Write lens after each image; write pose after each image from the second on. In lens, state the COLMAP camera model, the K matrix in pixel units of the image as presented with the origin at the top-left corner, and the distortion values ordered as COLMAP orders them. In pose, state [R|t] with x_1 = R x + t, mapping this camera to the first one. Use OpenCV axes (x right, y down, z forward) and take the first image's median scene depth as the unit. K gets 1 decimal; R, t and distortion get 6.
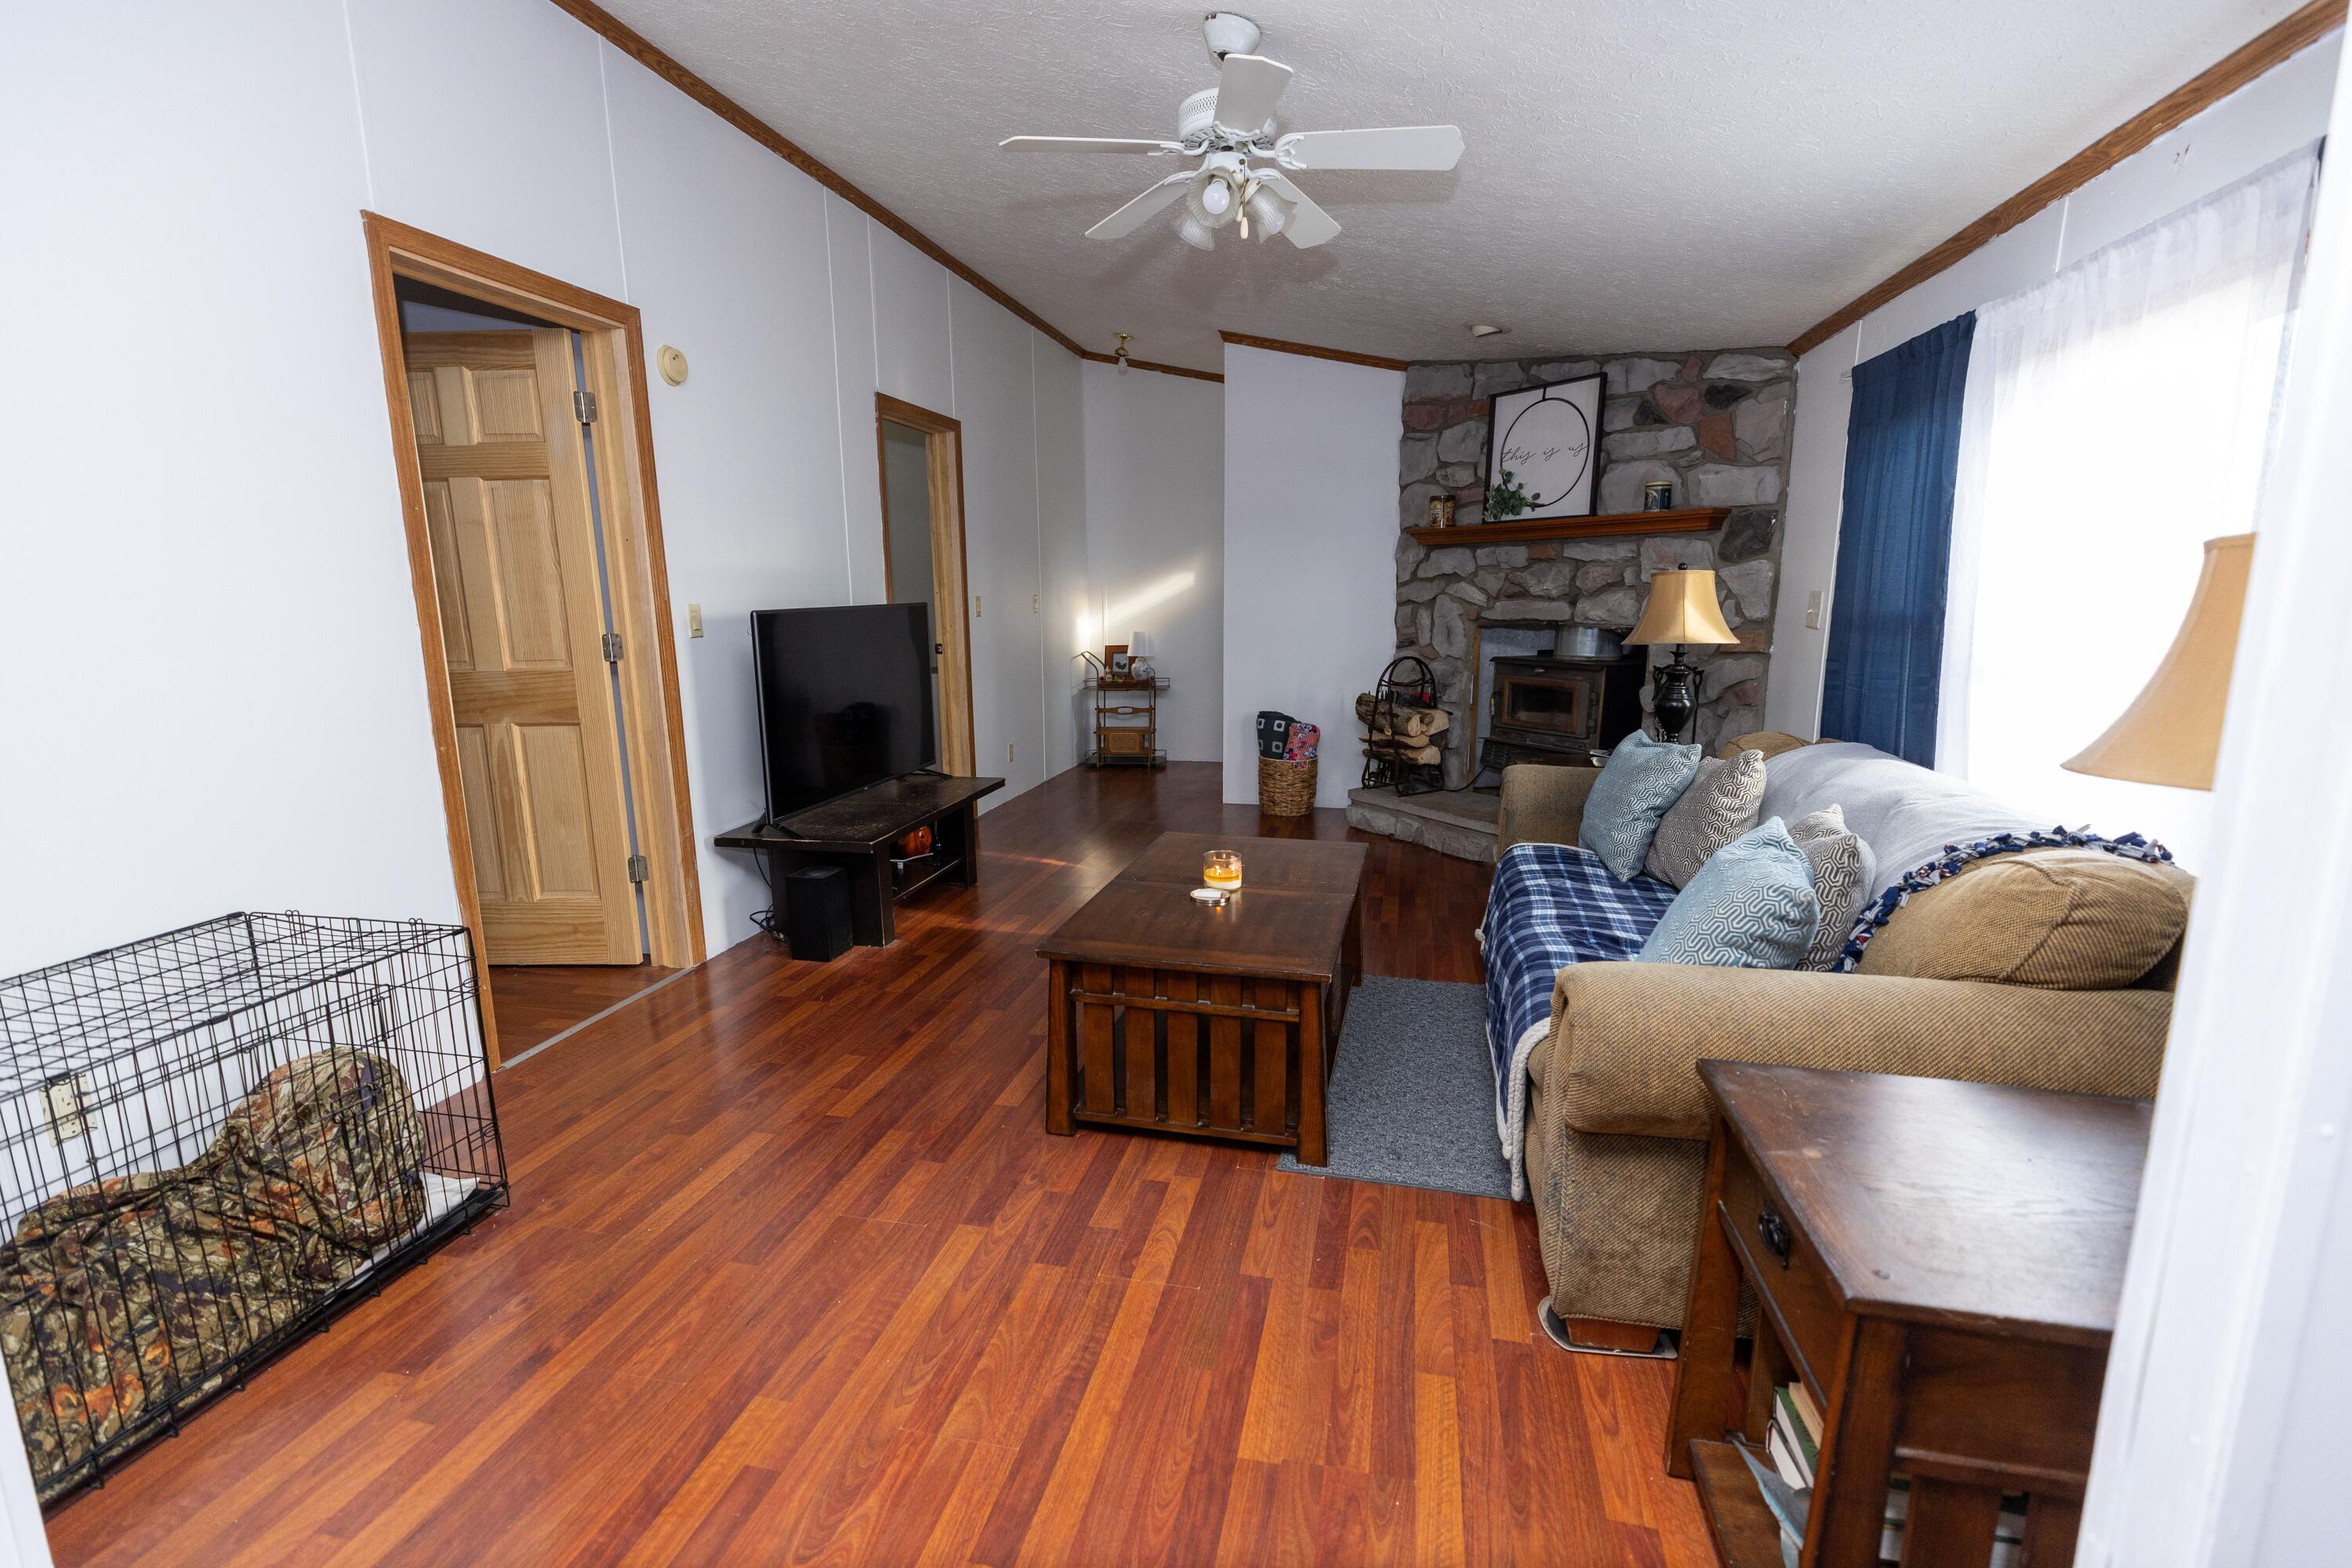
lens RADIAL K [[1087.3, 0, 1172.5], [0, 1087.3, 788.1], [0, 0, 1]] dist [0.009853, -0.002008]
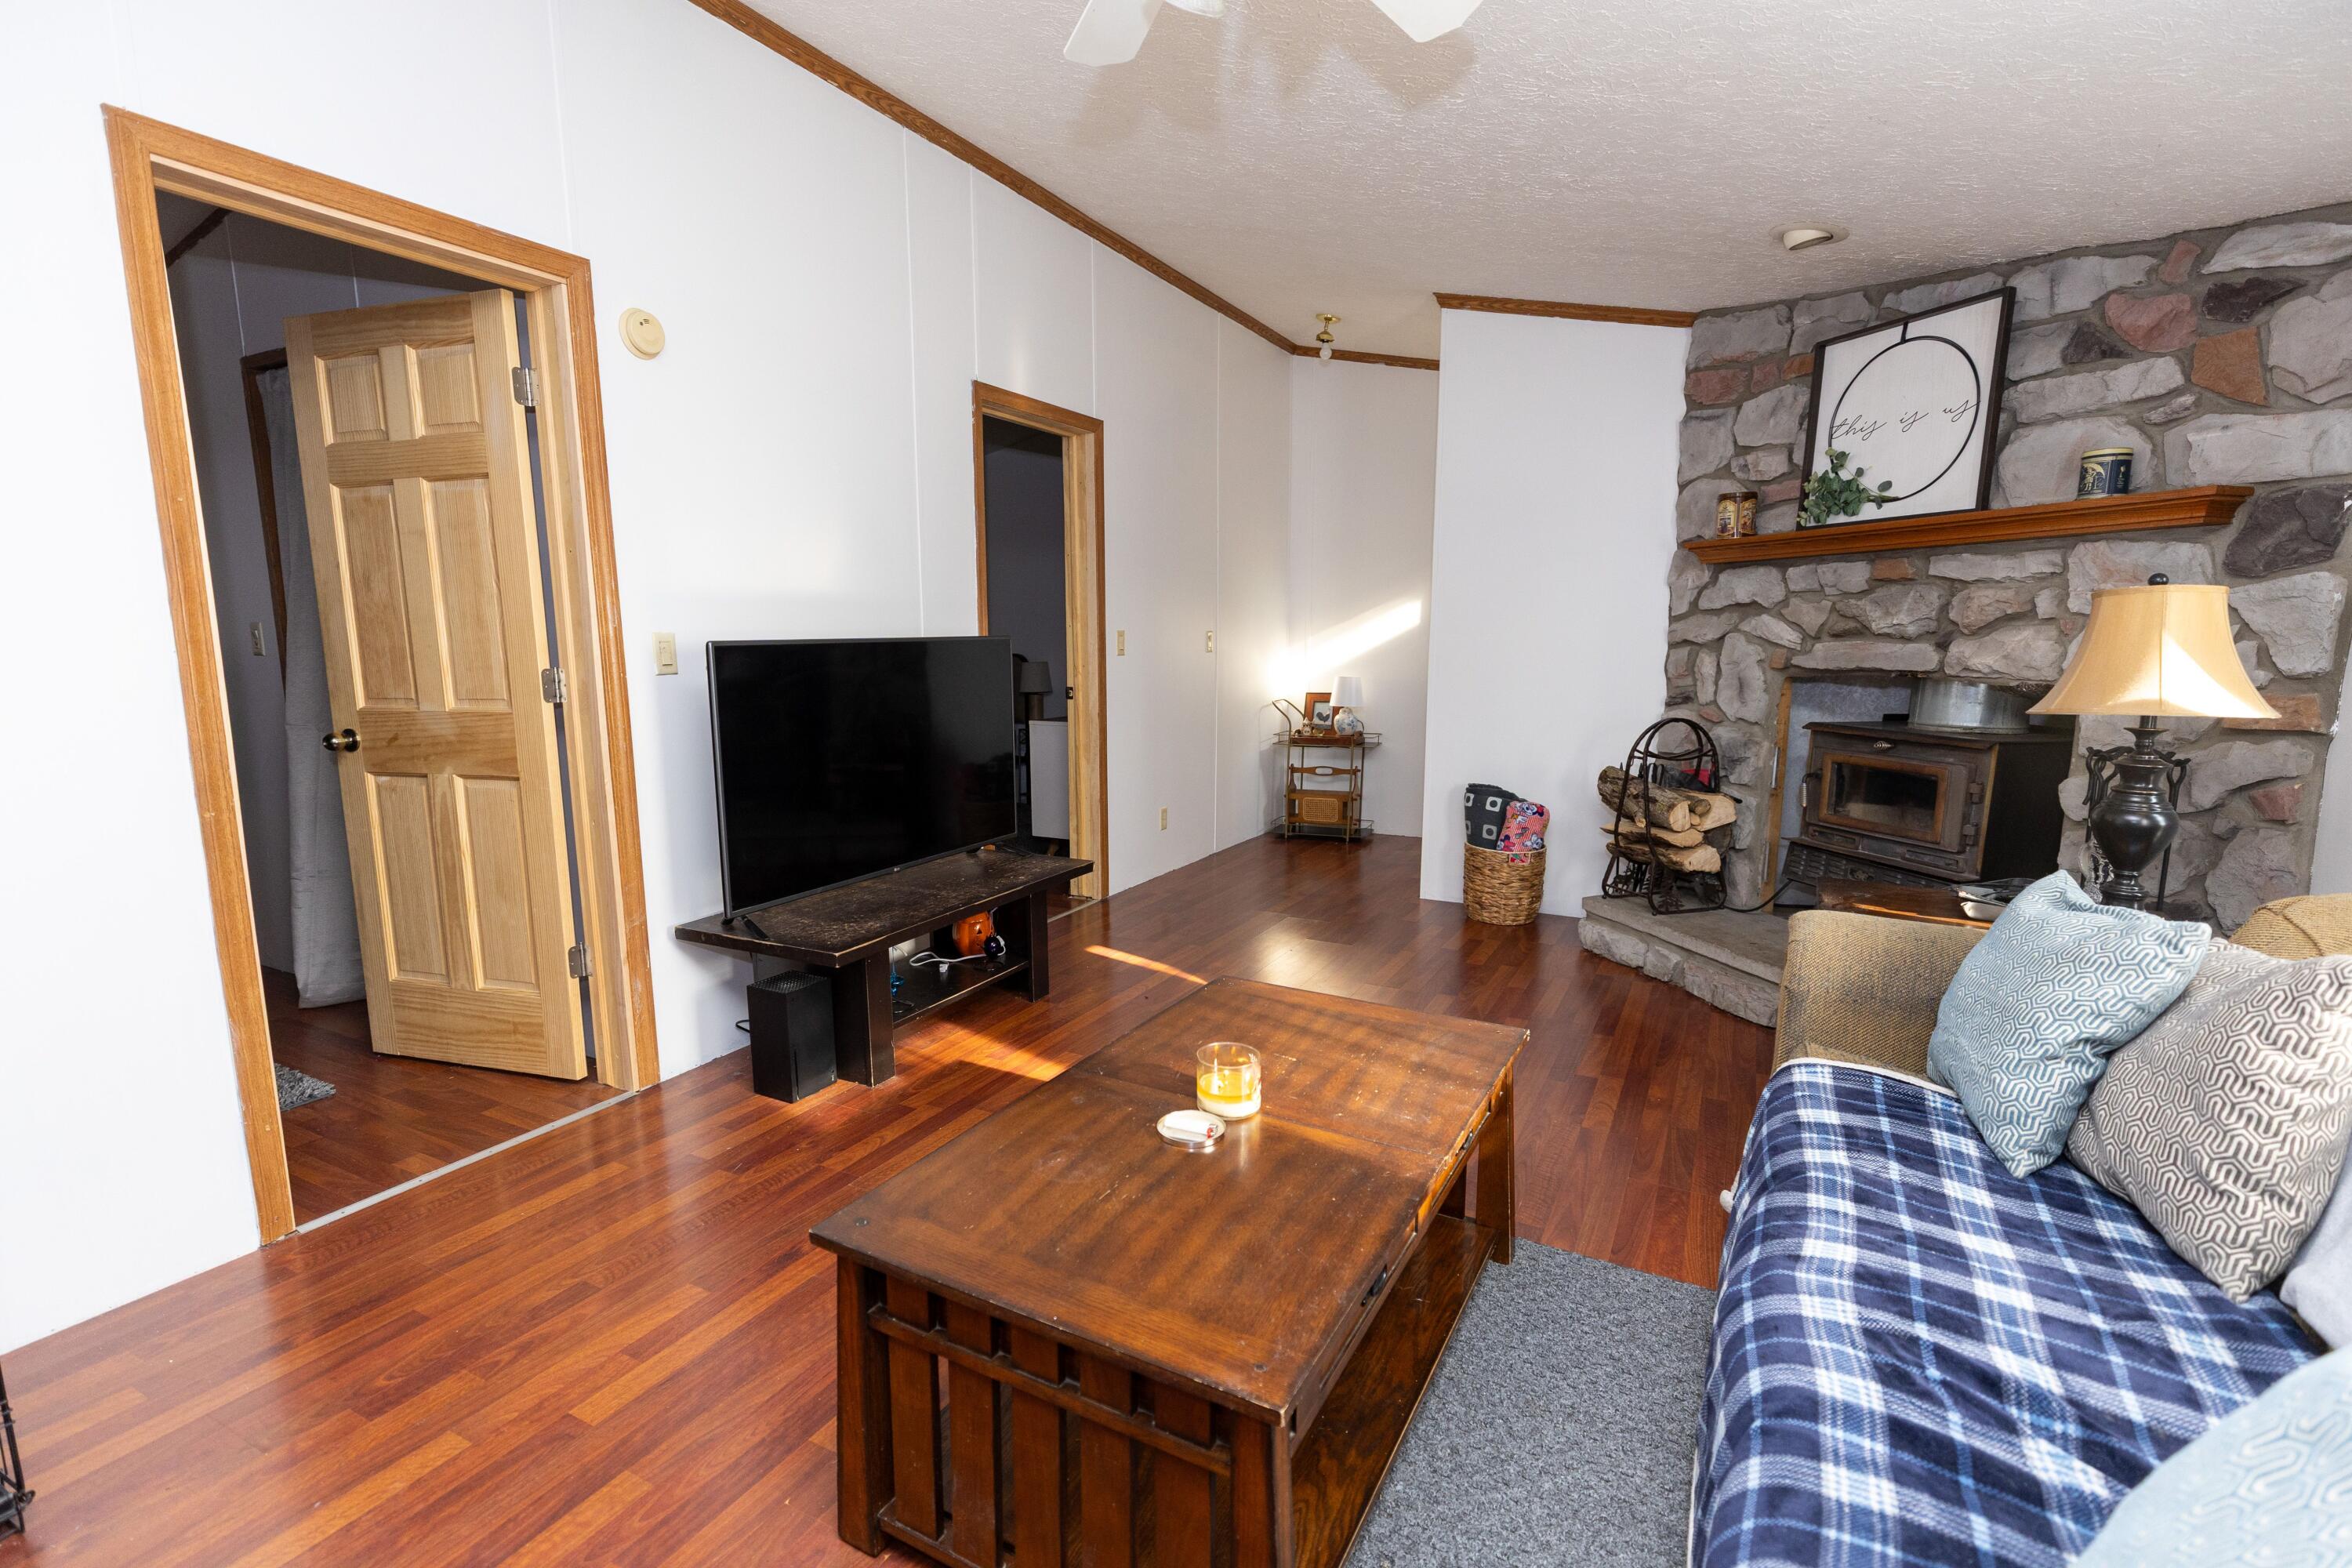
lens RADIAL K [[1087.3, 0, 1181.1], [0, 1087.3, 792.3], [0, 0, 1]] dist [0.009853, -0.002008]
pose [[0.963785, 0.045724, -0.262731, 0.118385], [-0.054817, 0.998121, -0.027382, -0.044414], [0.260985, 0.040793, 0.964481, 0.288230]]
